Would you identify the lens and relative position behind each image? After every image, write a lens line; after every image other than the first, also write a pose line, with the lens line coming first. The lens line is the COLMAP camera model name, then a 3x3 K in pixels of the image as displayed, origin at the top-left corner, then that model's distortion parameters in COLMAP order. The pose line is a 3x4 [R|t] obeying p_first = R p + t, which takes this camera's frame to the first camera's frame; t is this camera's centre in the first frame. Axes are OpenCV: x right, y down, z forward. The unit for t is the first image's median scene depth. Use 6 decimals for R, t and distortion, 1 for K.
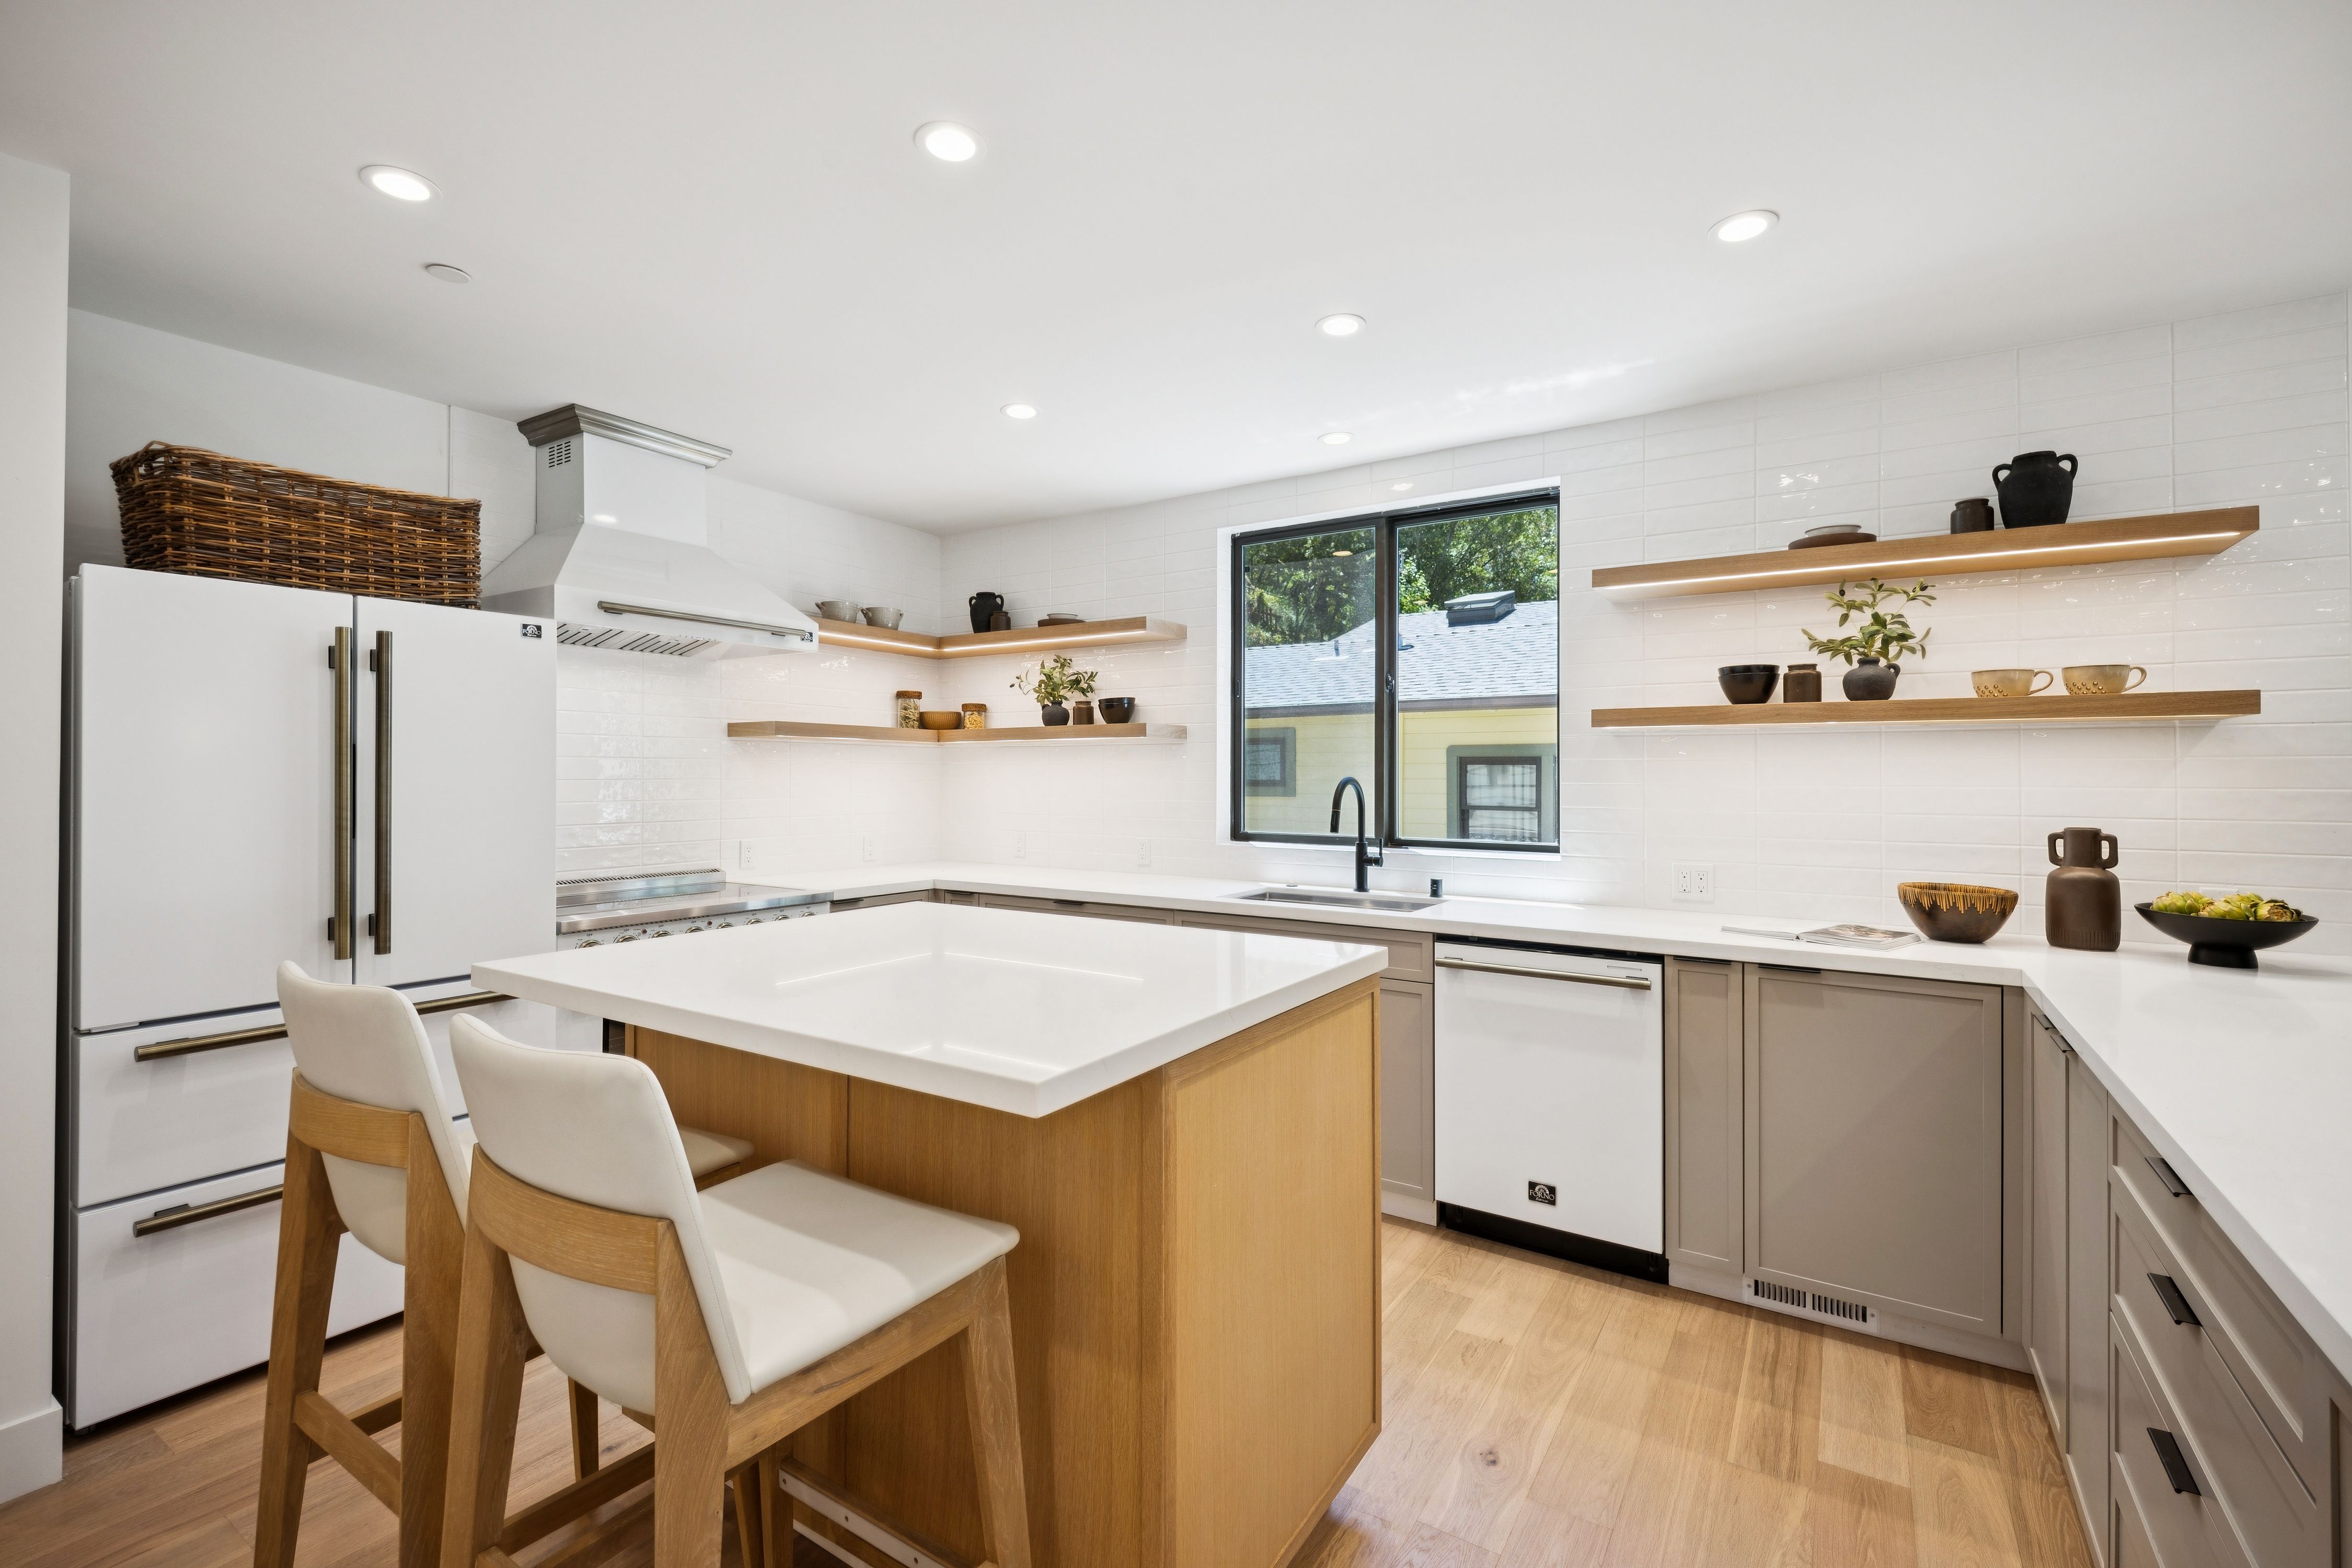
lens RADIAL K [[1032.2, 0, 1180.2], [0, 1032.2, 775.1], [0, 0, 1]] dist [-0.001201, -0.000286]
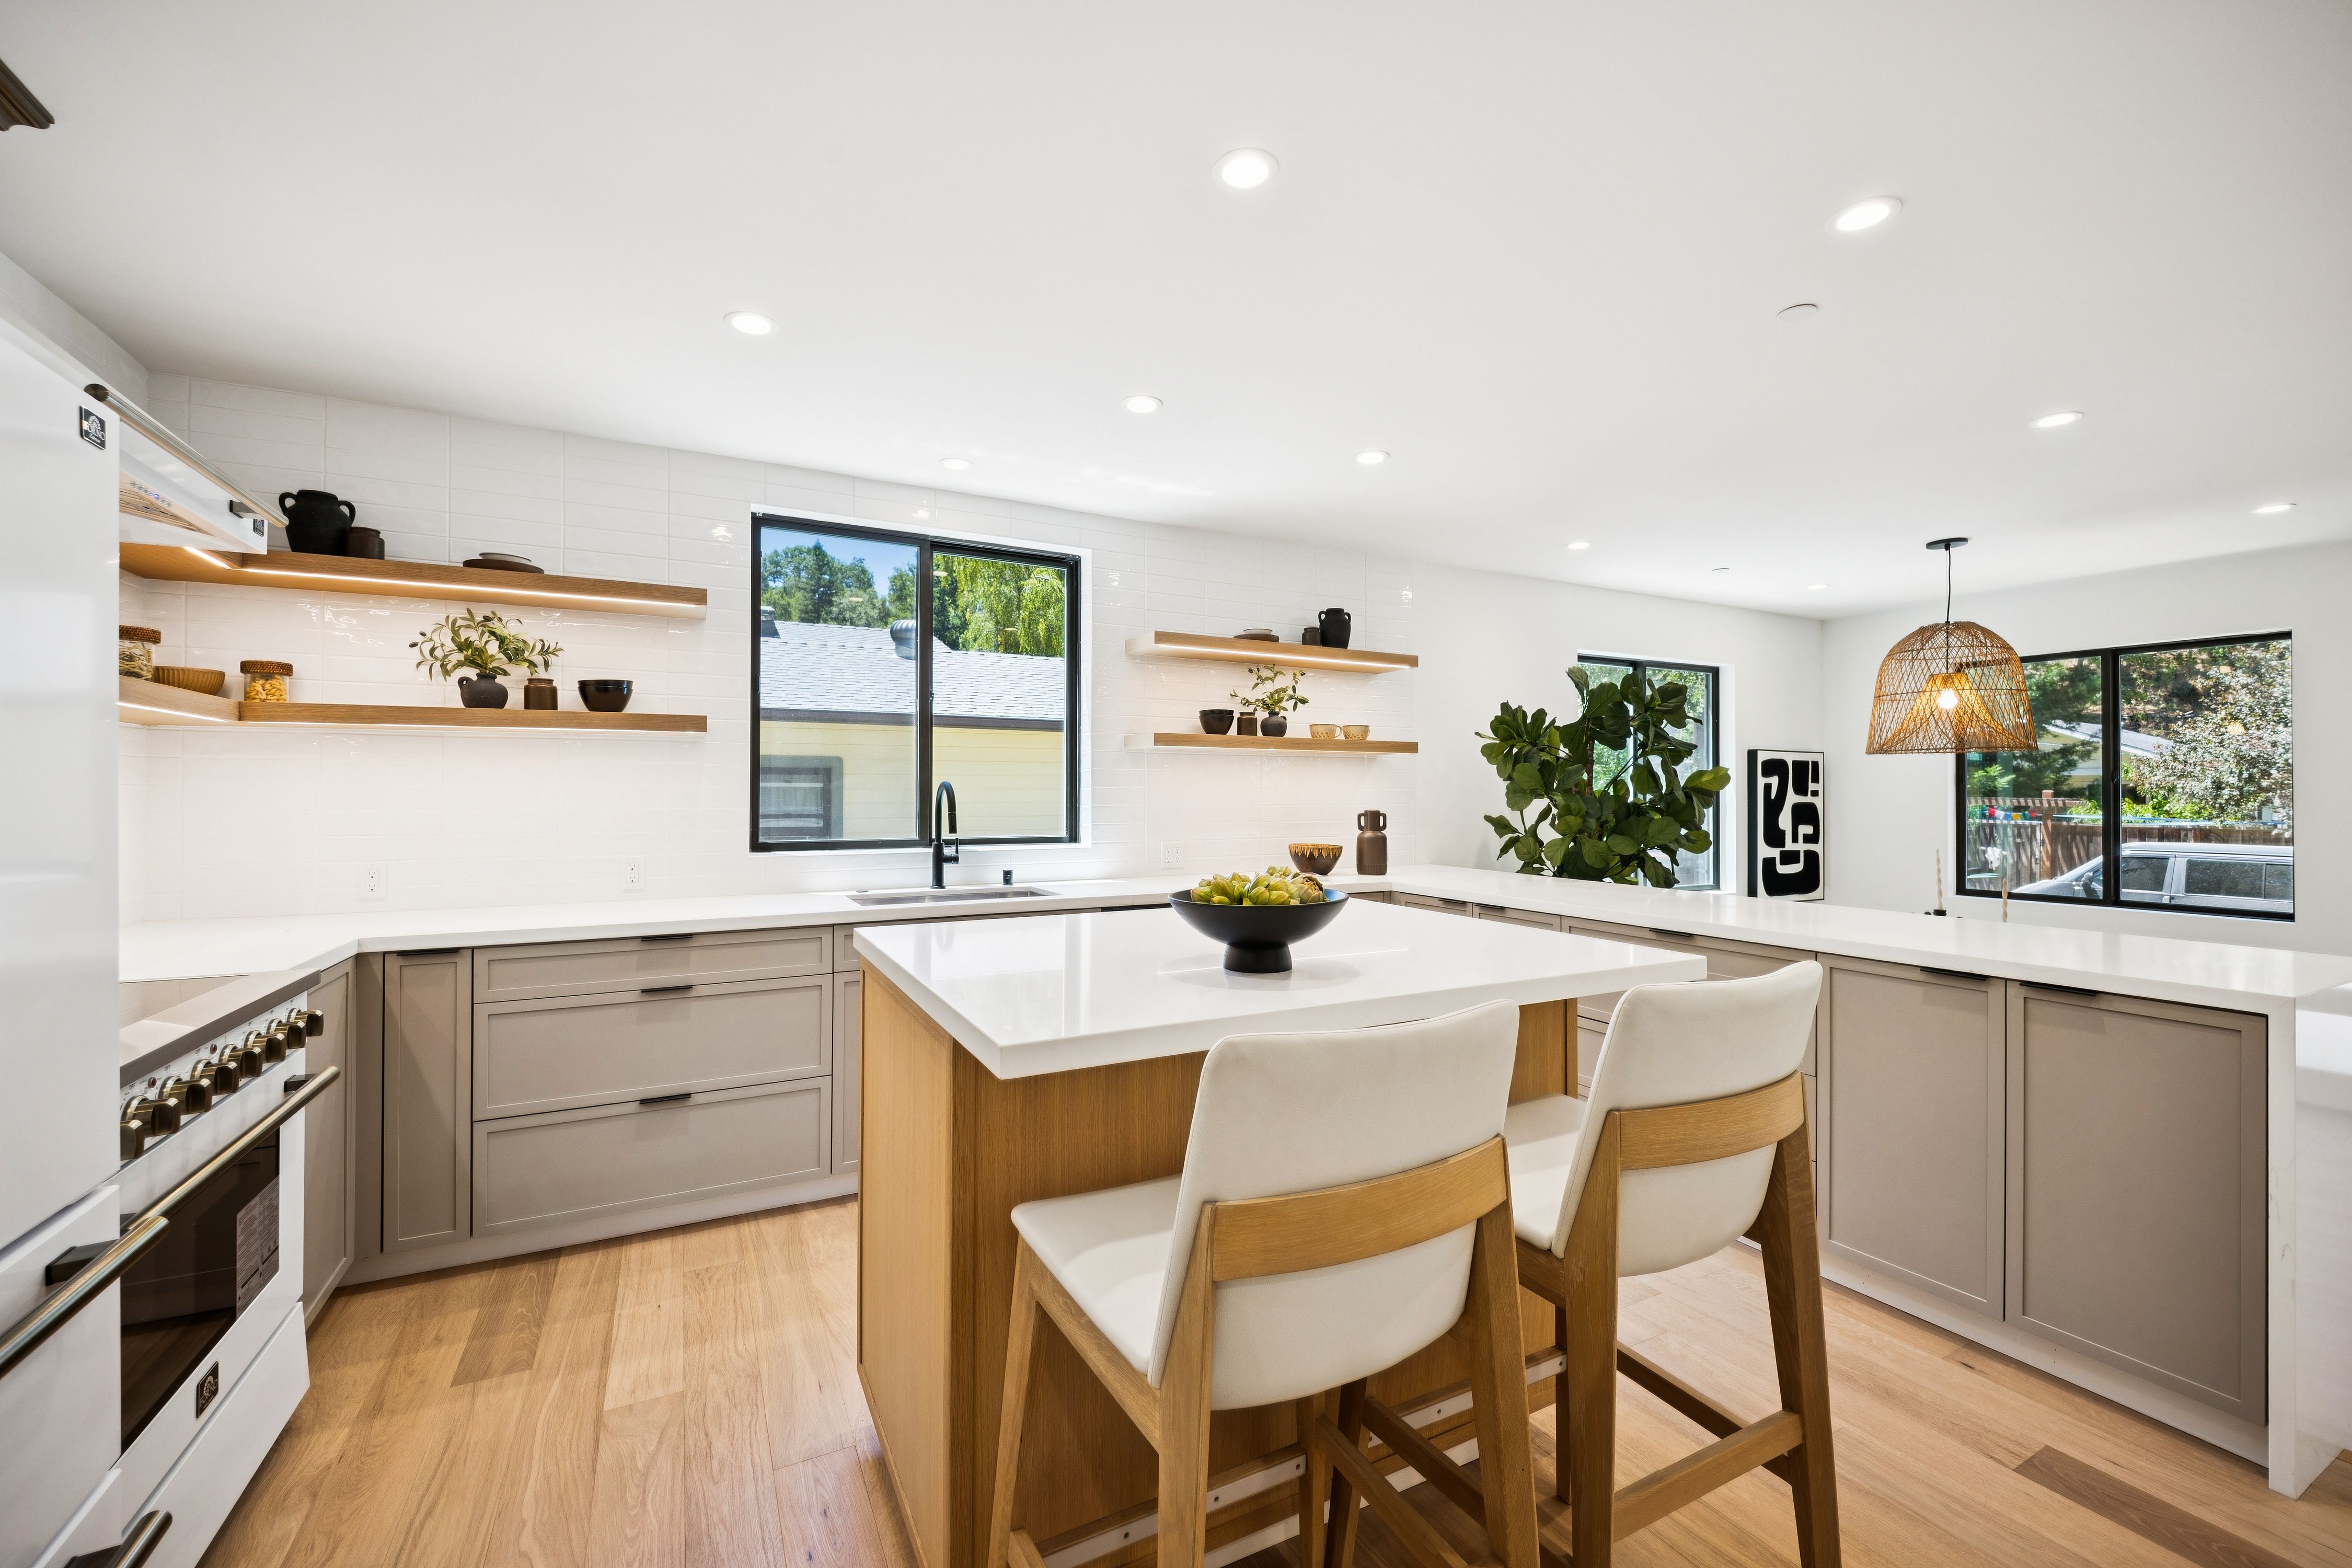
lens RADIAL K [[932.9, 0, 1165.7], [0, 932.9, 772.6], [0, 0, 1]] dist [-0.003191, -0.000606]
pose [[0.494307, 0.012929, 0.869191, -0.611763], [-0.006746, 0.999916, -0.011038, 0.002071], [-0.869261, -0.000407, 0.494353, 0.350804]]
